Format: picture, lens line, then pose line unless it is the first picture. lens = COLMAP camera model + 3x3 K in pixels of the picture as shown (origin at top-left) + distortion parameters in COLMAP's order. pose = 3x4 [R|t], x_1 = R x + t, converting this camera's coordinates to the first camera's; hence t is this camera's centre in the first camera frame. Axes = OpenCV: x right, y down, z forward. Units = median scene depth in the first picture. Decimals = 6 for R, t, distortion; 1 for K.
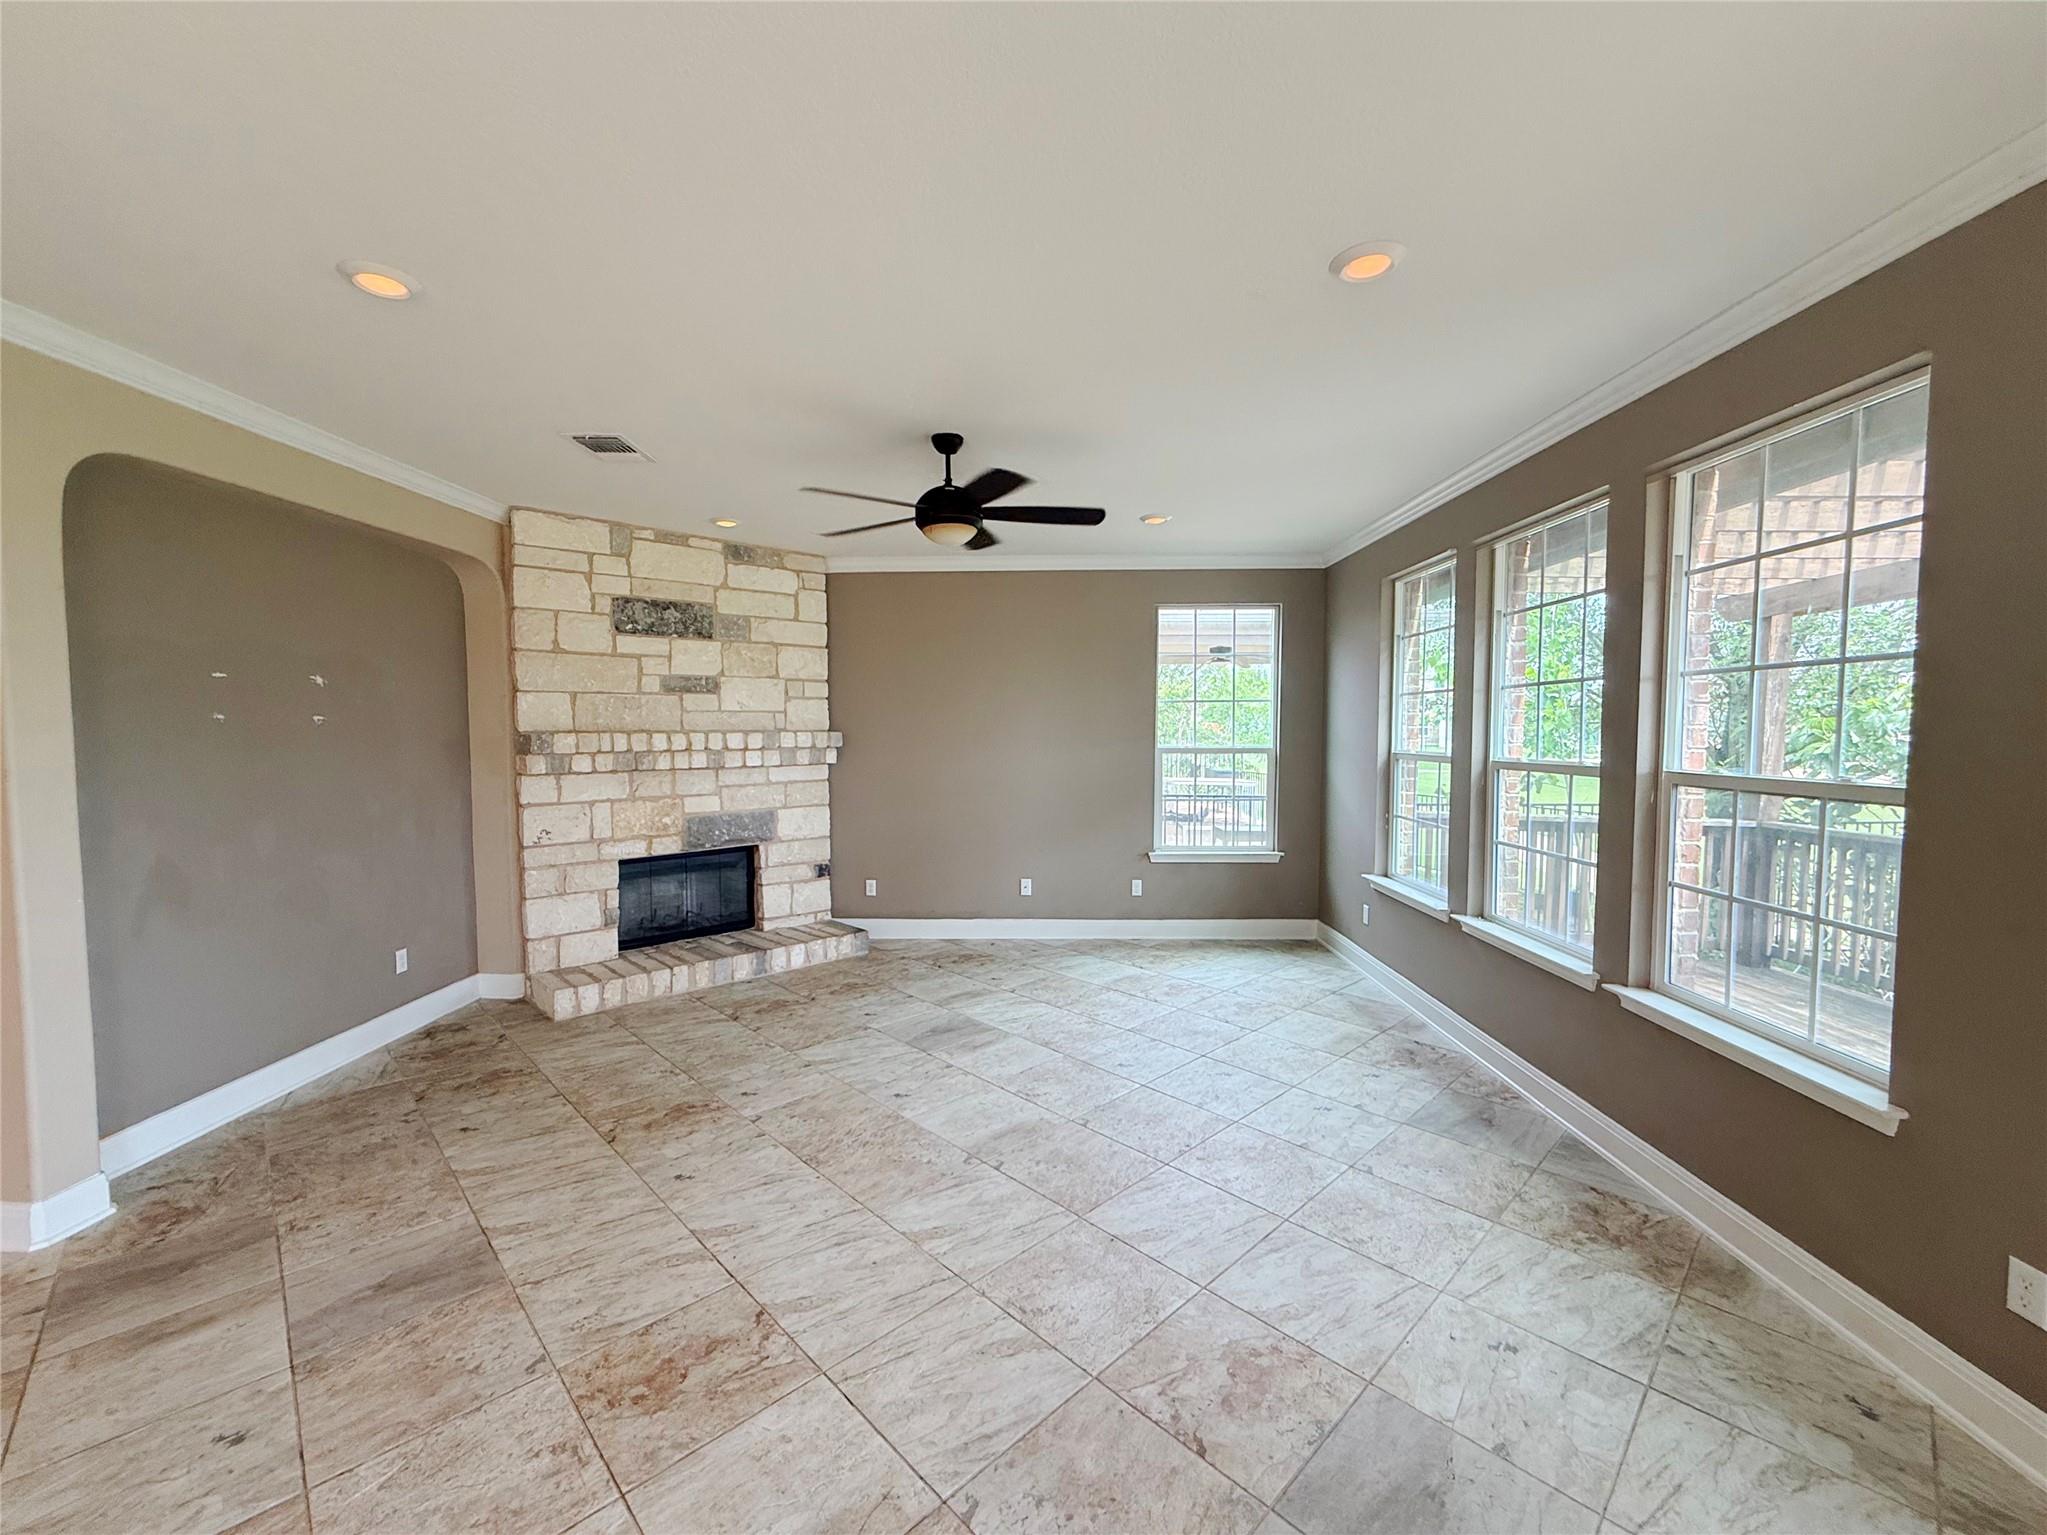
lens RADIAL K [[816.5, 0, 1007.3], [0, 816.5, 767.6], [0, 0, 1]] dist [0.002554, -0.000260]
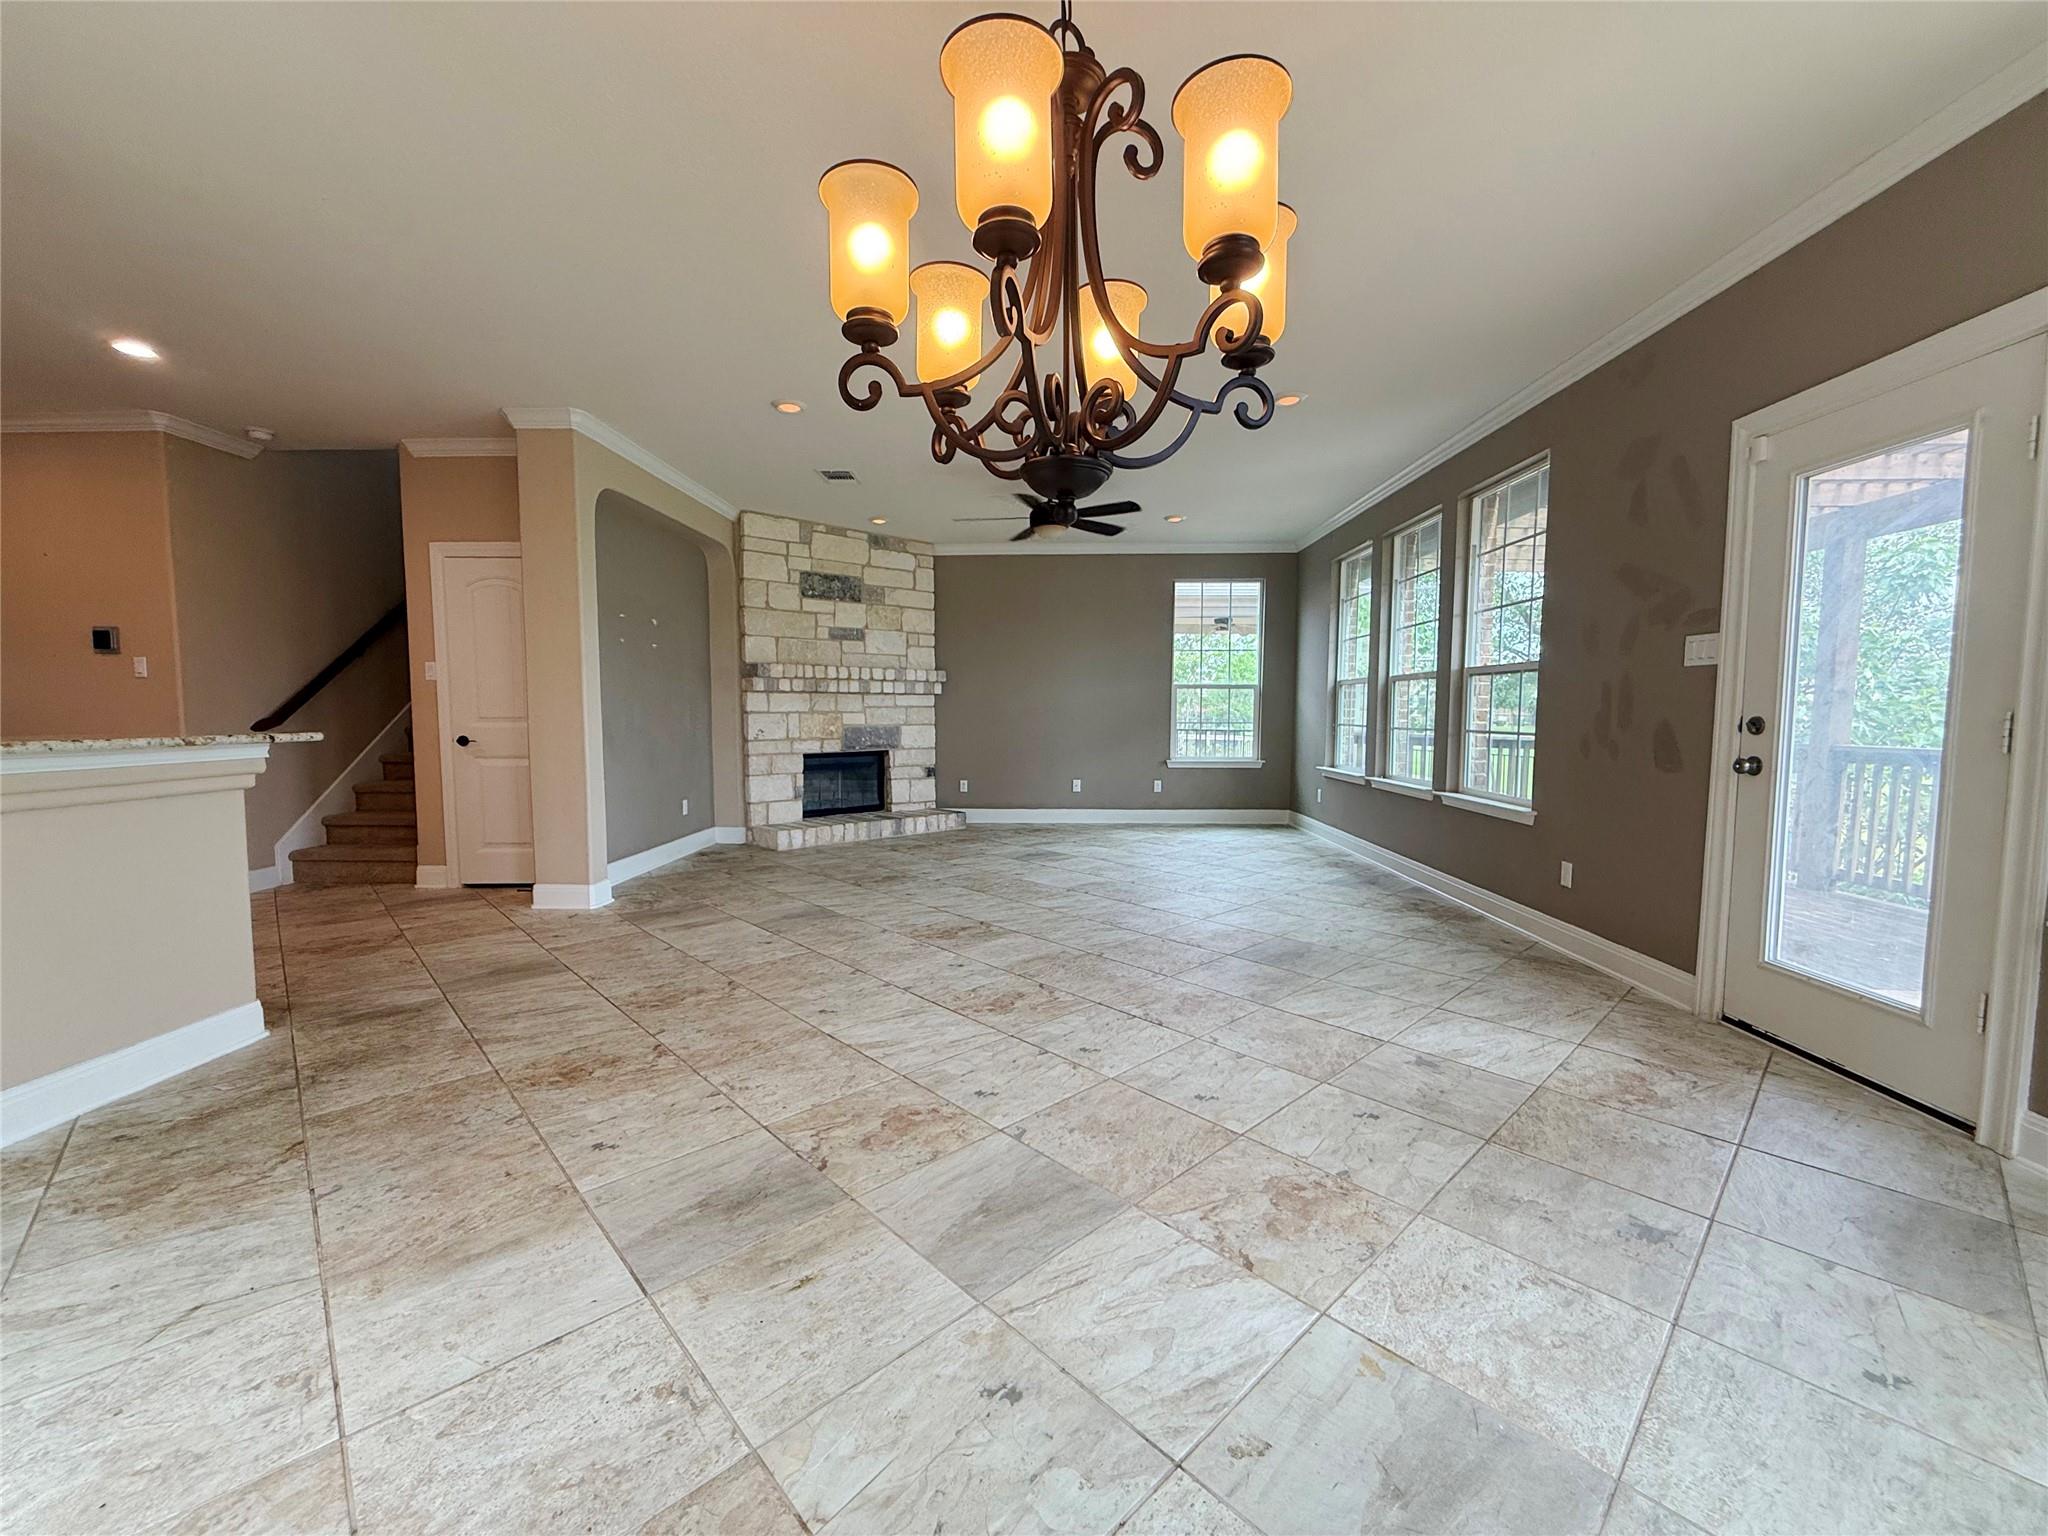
lens RADIAL K [[816.9, 0, 1005.3], [0, 816.9, 770.3], [0, 0, 1]] dist [0.002554, -0.000260]
pose [[0.999933, 0.004088, -0.010818, -0.103276], [-0.003860, 0.999773, 0.020973, 0.115049], [0.010901, -0.020930, 0.999722, -0.468886]]
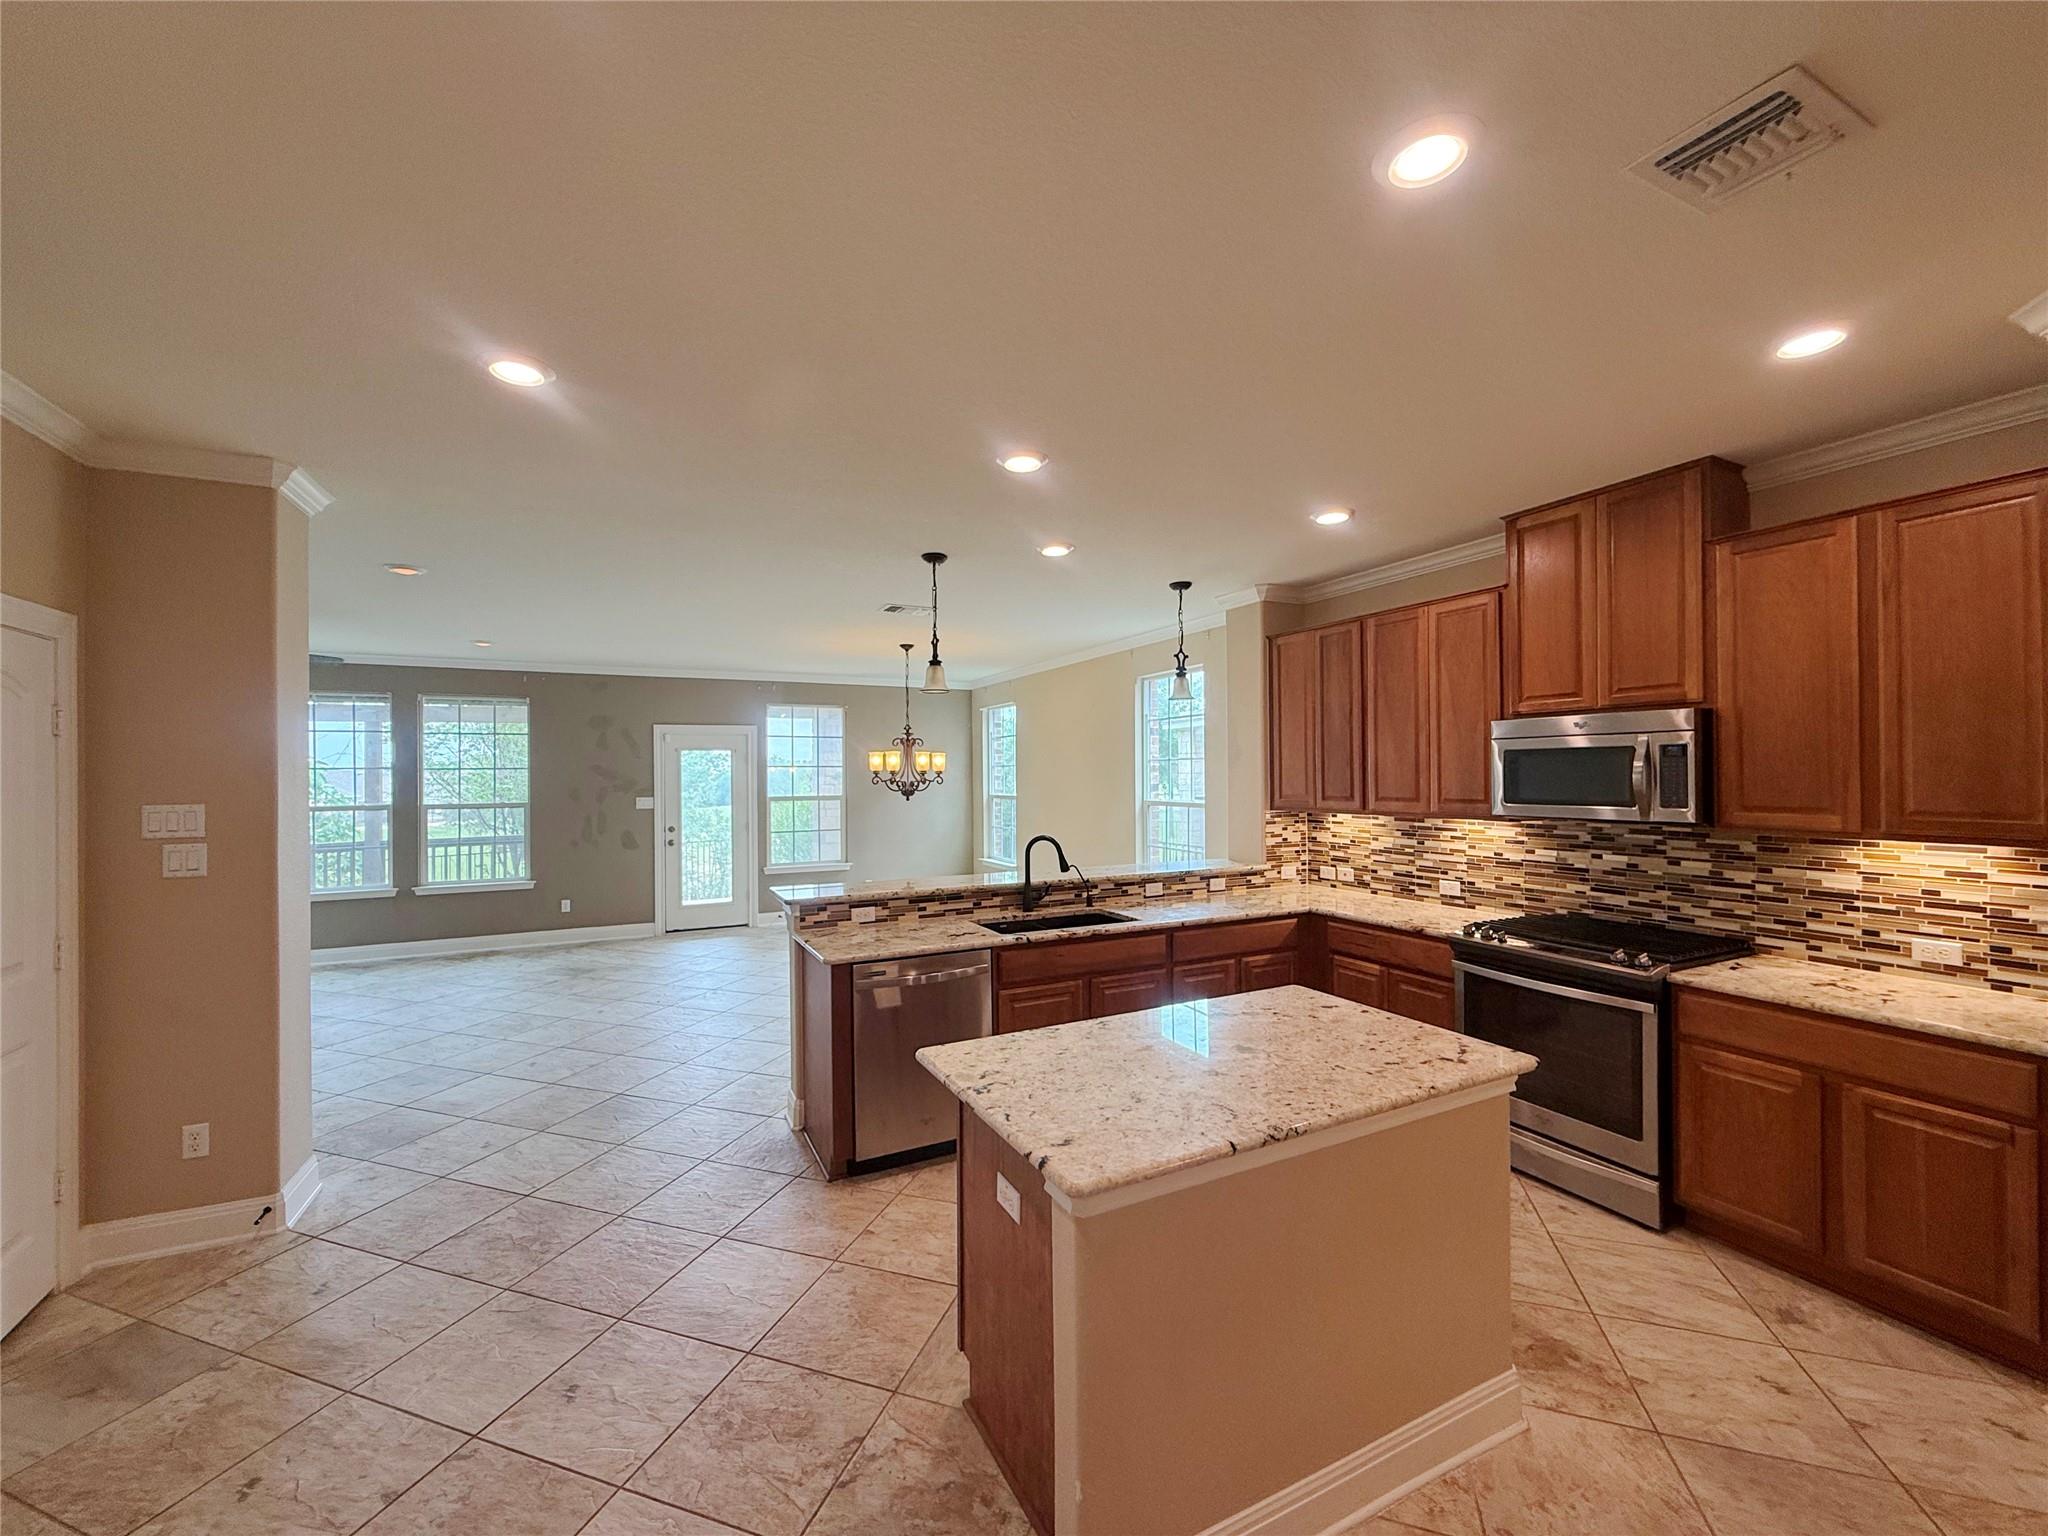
lens RADIAL K [[816.9, 0, 1042.7], [0, 816.9, 778.9], [0, 0, 1]] dist [0.002554, -0.000260]
pose [[-0.489204, 0.001851, 0.872168, -1.538348], [0.053567, 0.998174, 0.027928, -0.026548], [-0.870523, 0.060382, -0.488409, 0.308250]]
